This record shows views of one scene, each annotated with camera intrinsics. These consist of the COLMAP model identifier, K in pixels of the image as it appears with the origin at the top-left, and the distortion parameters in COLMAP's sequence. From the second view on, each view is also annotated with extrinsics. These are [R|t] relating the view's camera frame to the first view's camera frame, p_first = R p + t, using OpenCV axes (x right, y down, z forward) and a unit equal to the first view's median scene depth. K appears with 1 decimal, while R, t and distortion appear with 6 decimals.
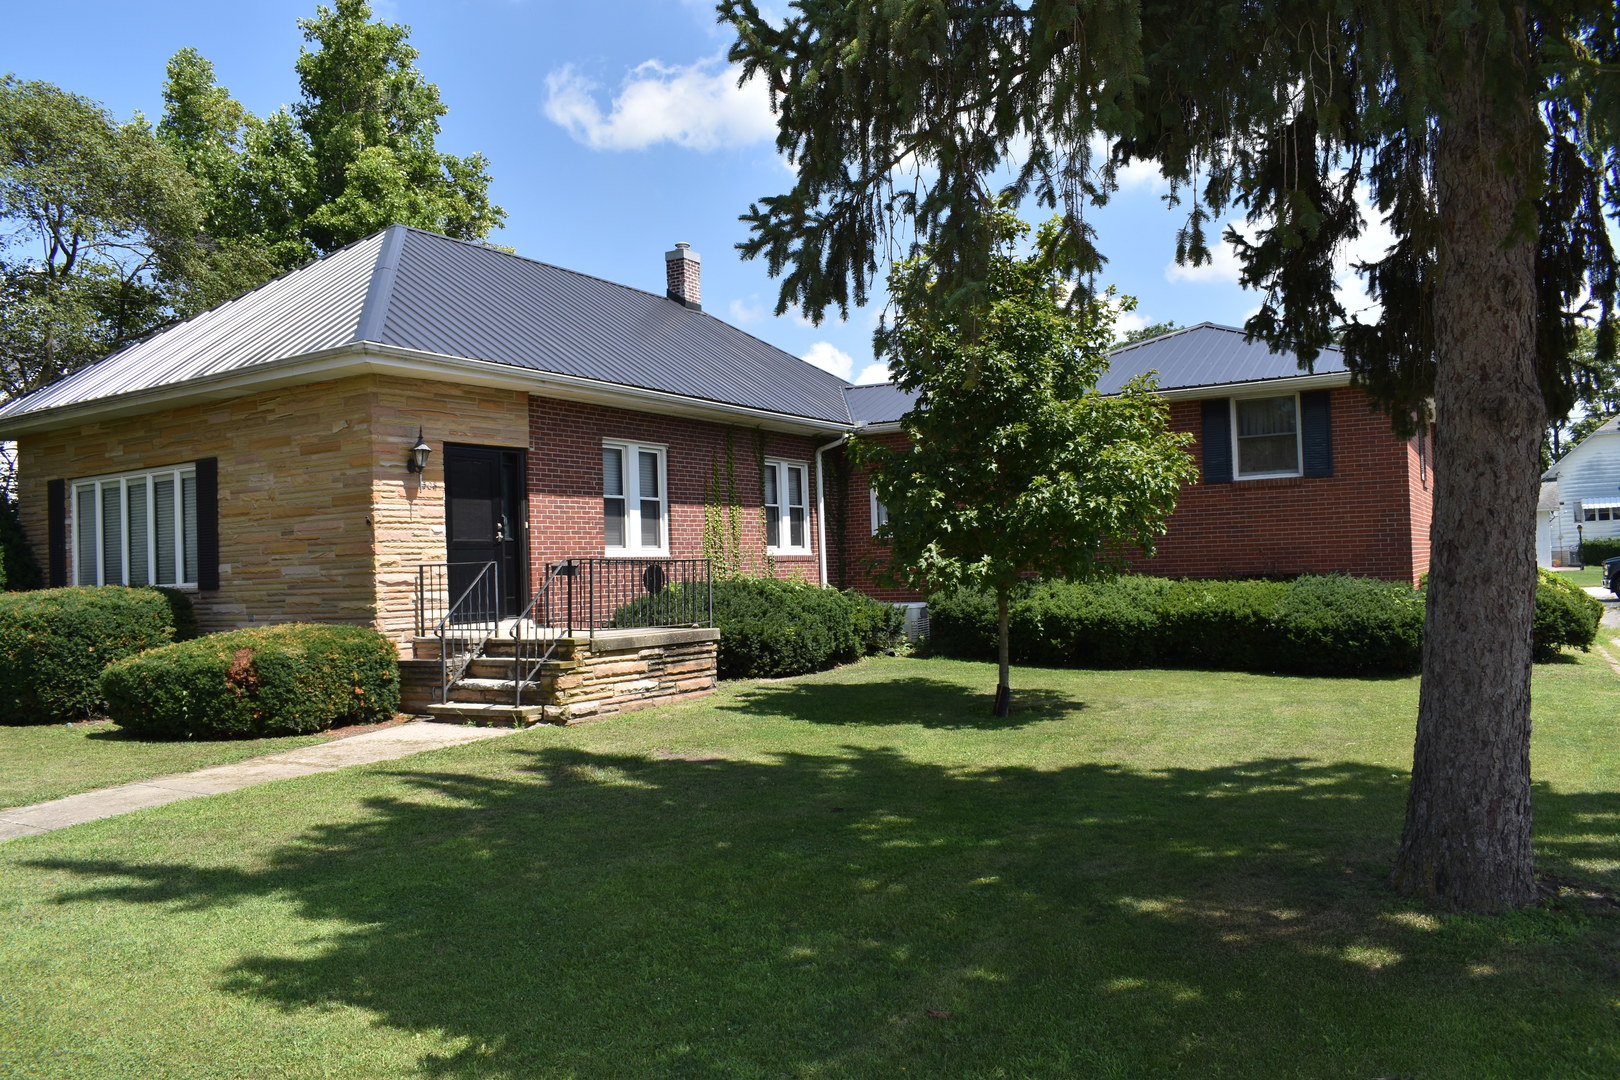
lens RADIAL K [[1288.4, 0, 855.2], [0, 1288.4, 539.8], [0, 0, 1]] dist [-0.100380, 0.007233]
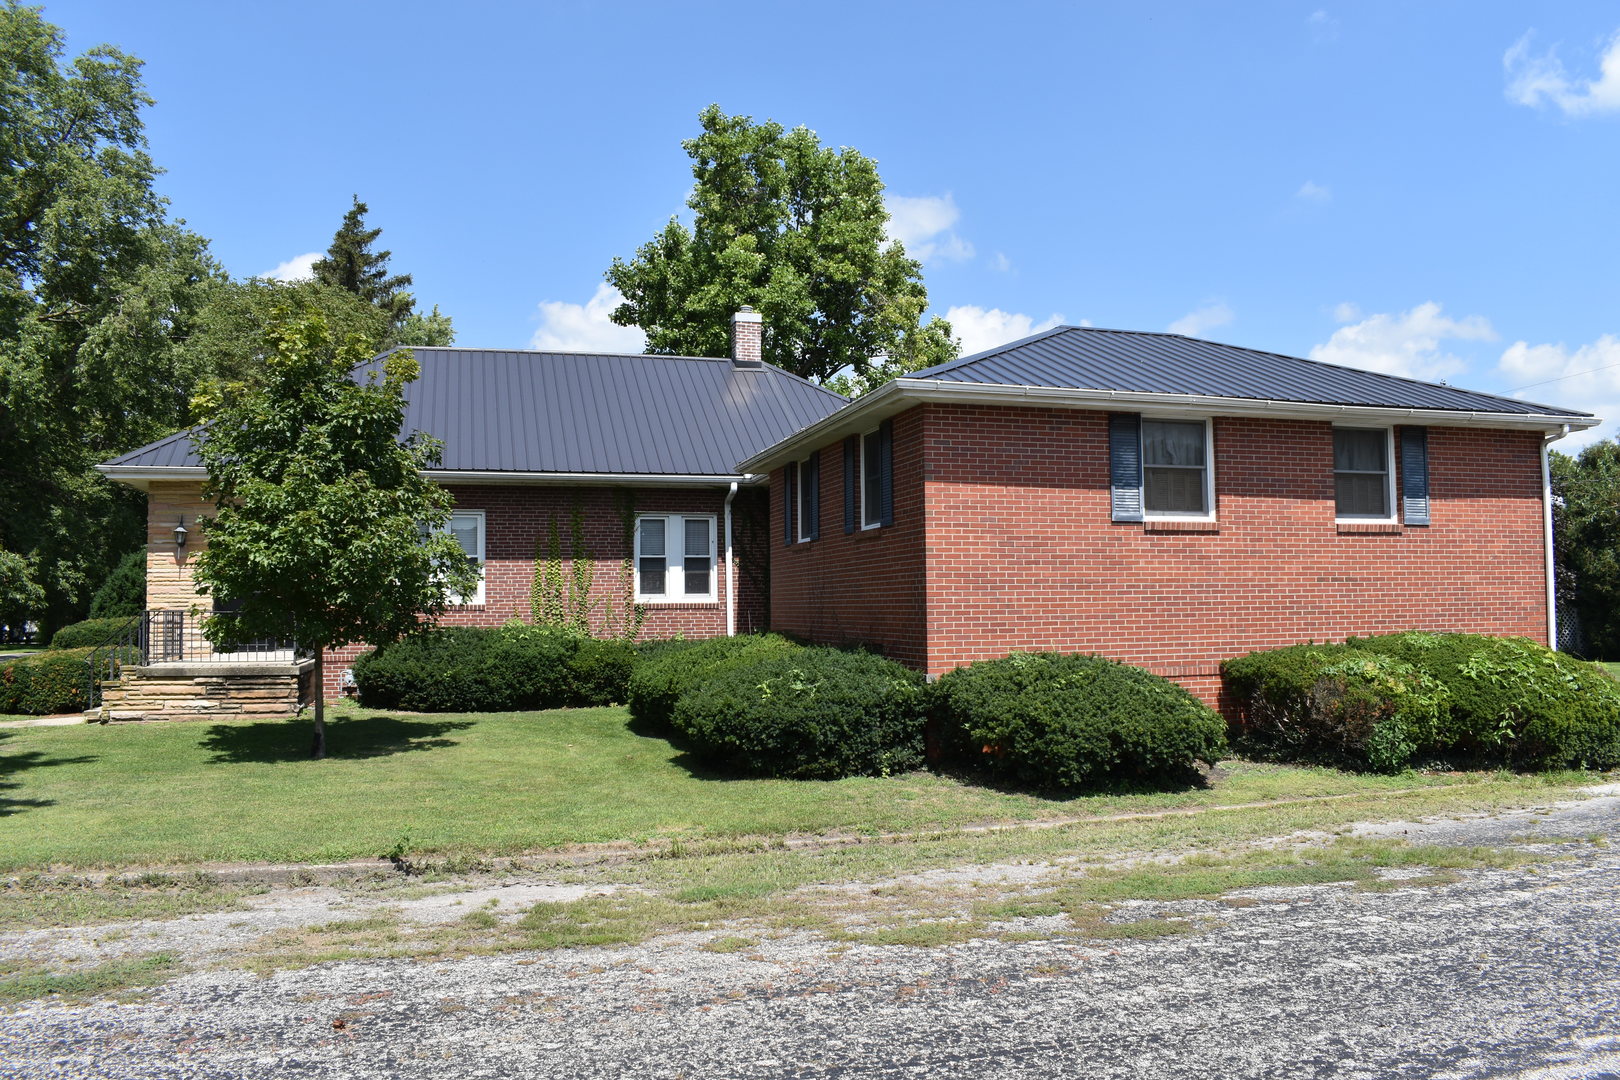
lens RADIAL K [[1288.4, 0, 855.2], [0, 1288.4, 539.8], [0, 0, 1]] dist [-0.100380, 0.007233]
pose [[0.699522, -0.012858, -0.714495, 0.887788], [0.004537, 0.999898, -0.013553, -0.027383], [0.714596, 0.006239, 0.699509, 0.399541]]
